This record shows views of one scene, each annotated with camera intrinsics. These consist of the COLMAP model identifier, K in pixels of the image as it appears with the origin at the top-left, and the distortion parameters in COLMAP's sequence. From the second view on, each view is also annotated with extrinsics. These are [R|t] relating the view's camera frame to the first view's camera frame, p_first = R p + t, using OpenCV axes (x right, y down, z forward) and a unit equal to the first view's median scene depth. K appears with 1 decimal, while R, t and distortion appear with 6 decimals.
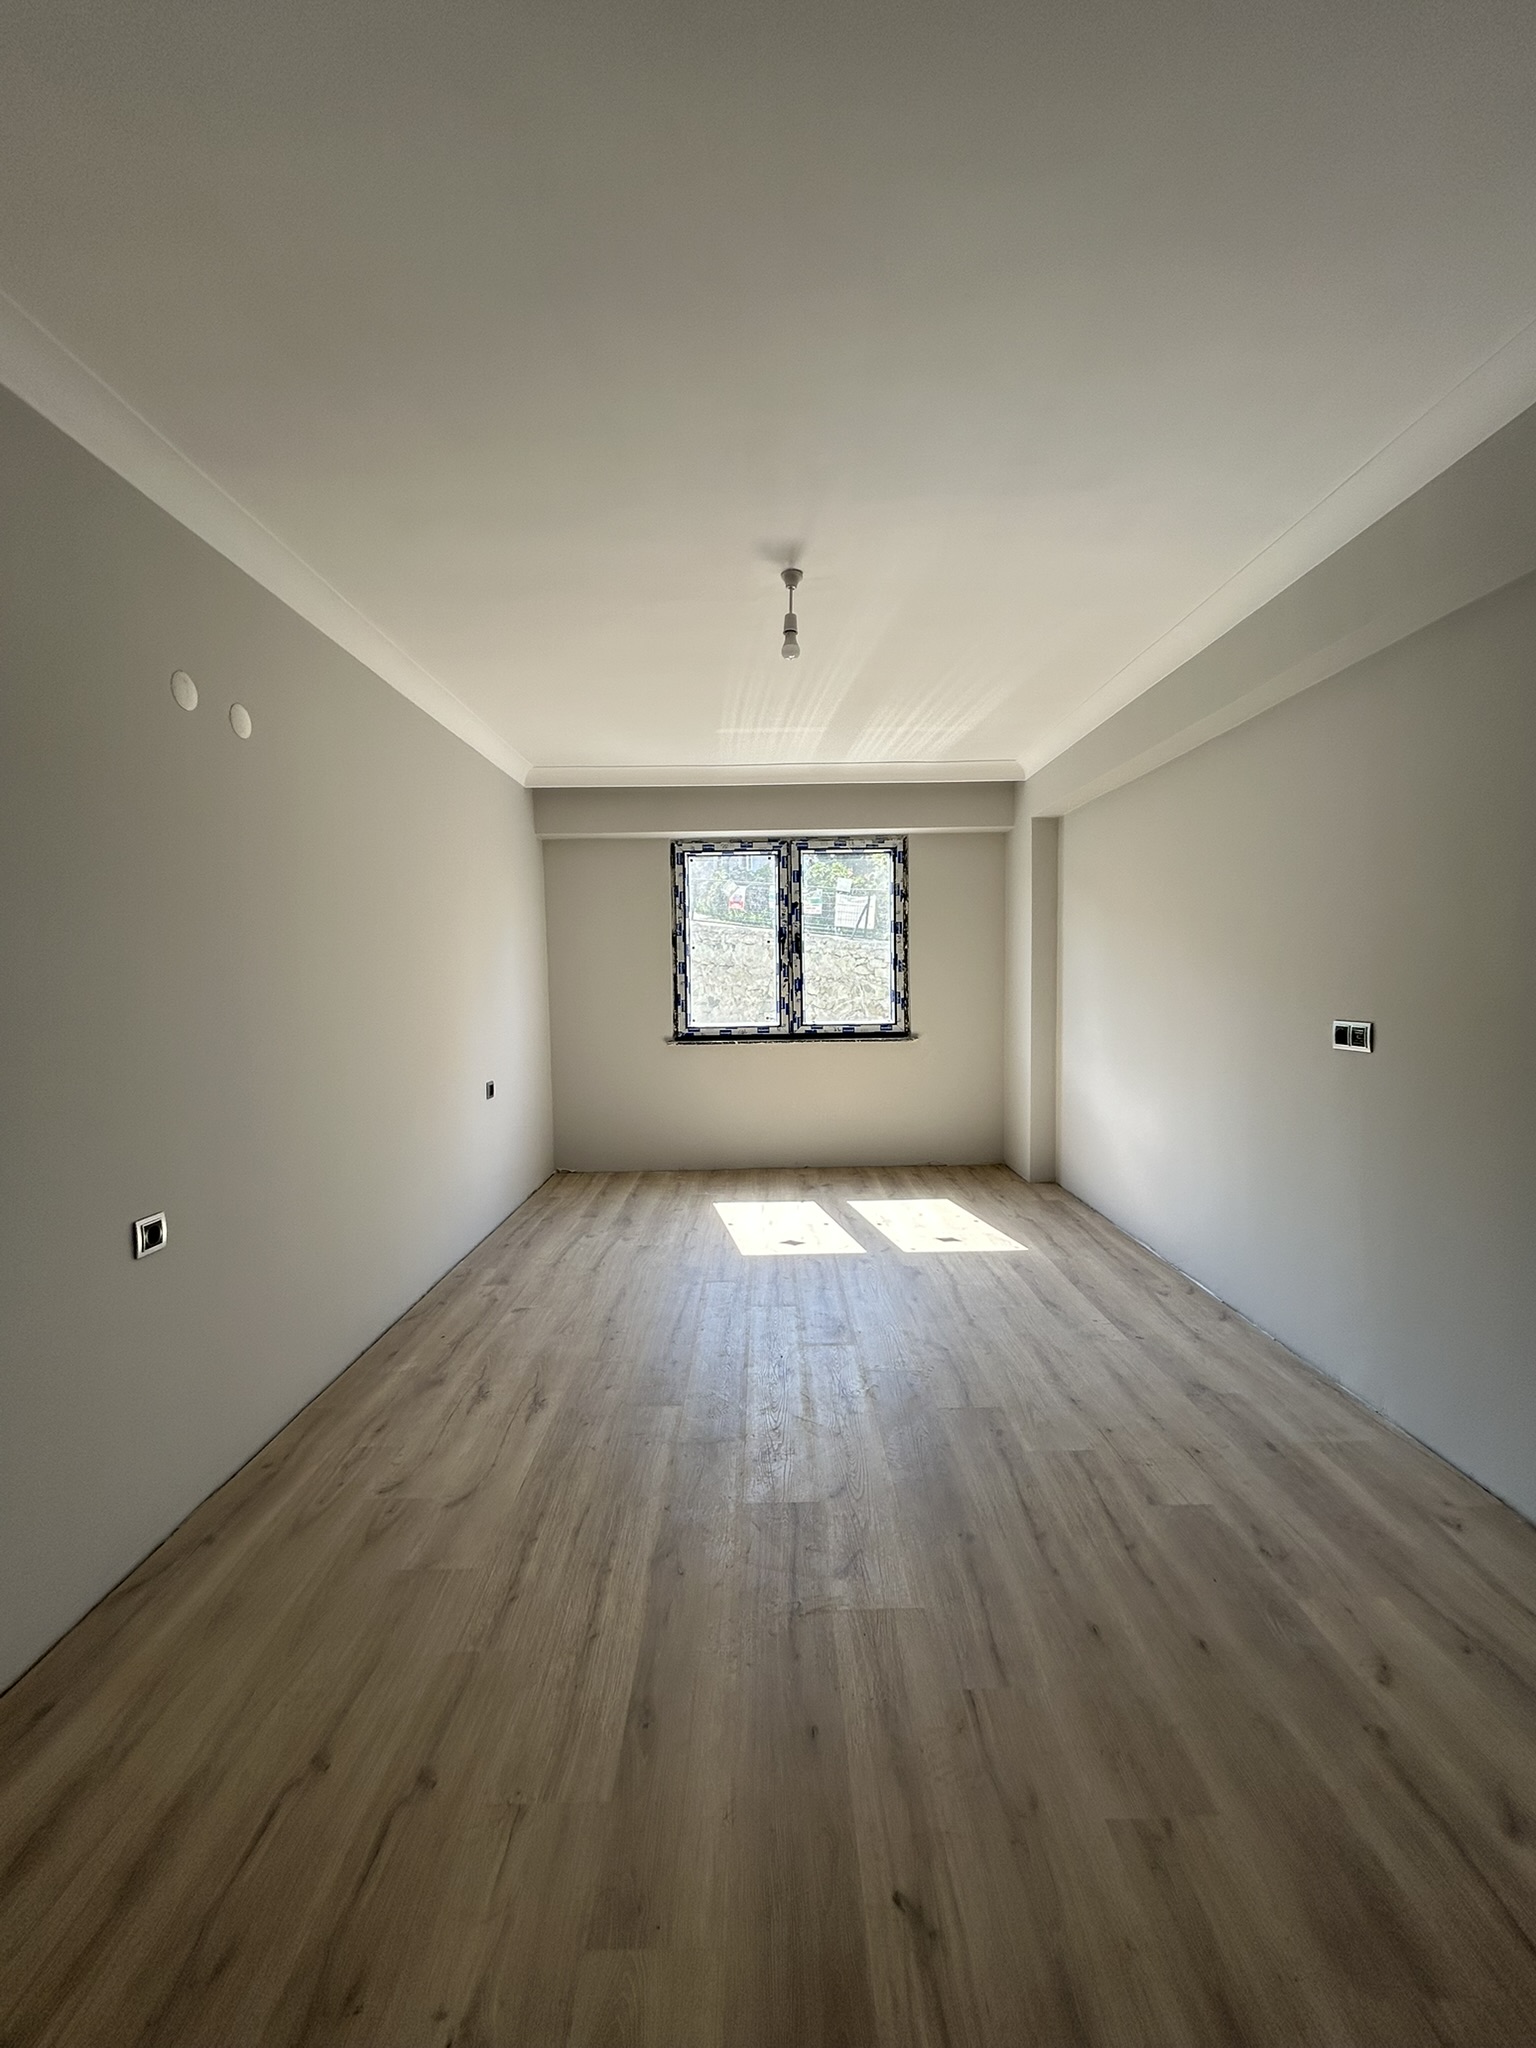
lens RADIAL K [[823.3, 0, 769.8], [0, 823.3, 1025.7], [0, 0, 1]] dist [-0.001689, 0.000801]
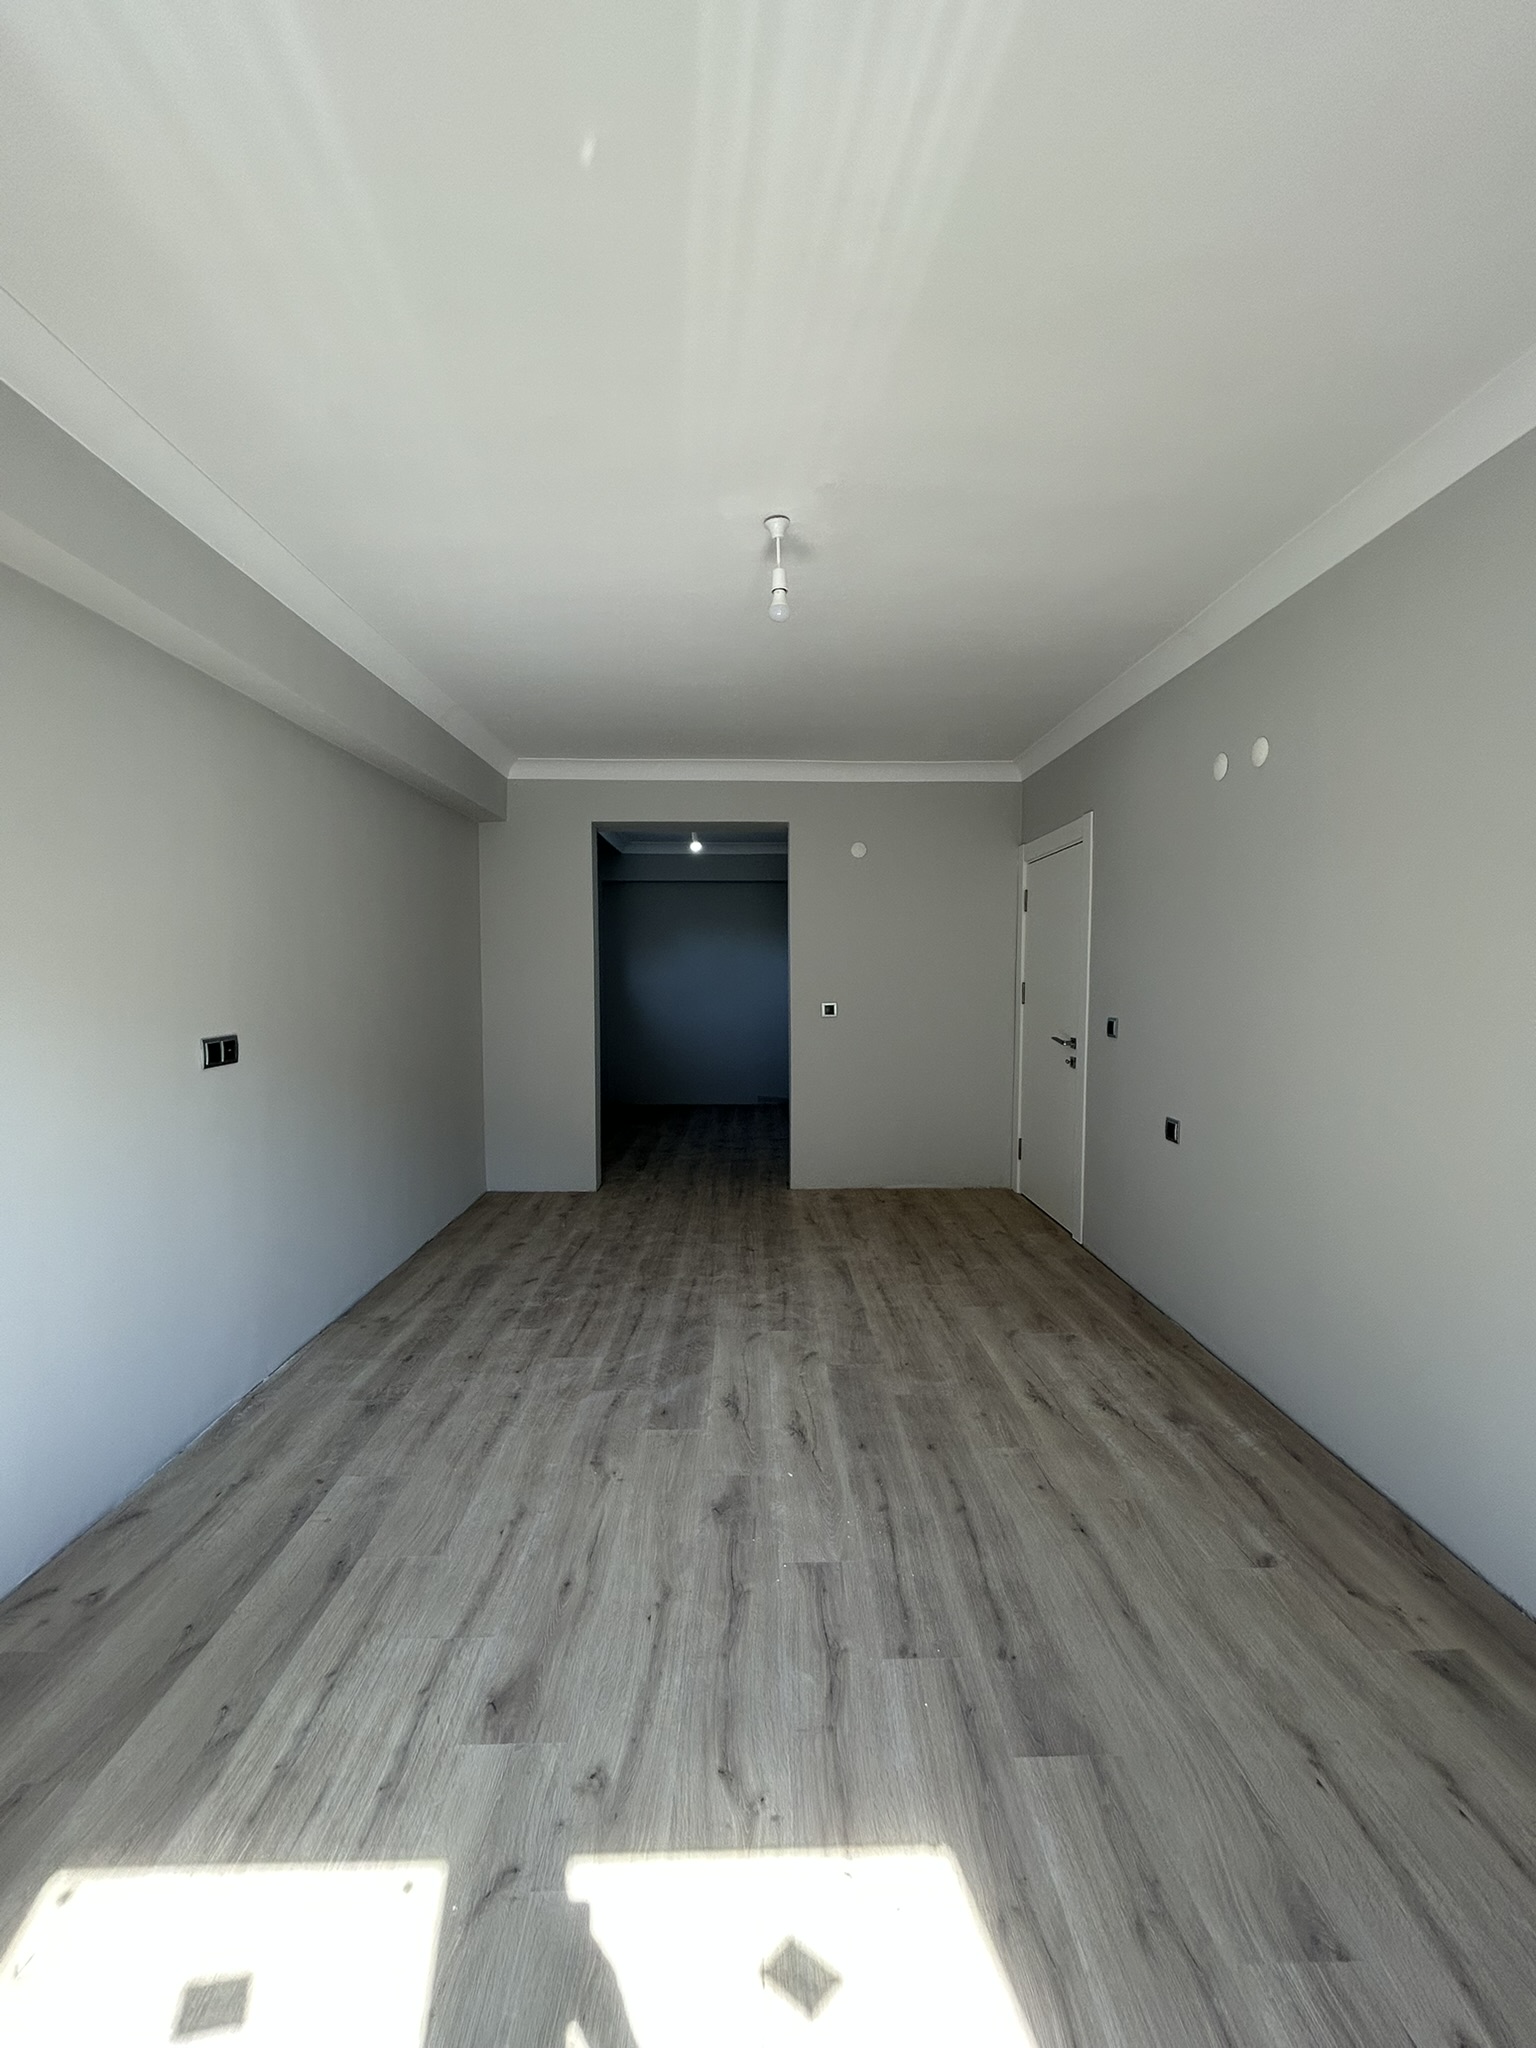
lens RADIAL K [[823.3, 0, 769.8], [0, 823.3, 1025.7], [0, 0, 1]] dist [-0.001689, 0.000801]
pose [[-0.999712, 0.016583, -0.017344, 0.054029], [0.014199, 0.991473, 0.129540, -0.123279], [0.019344, 0.129257, -0.991422, 1.782651]]
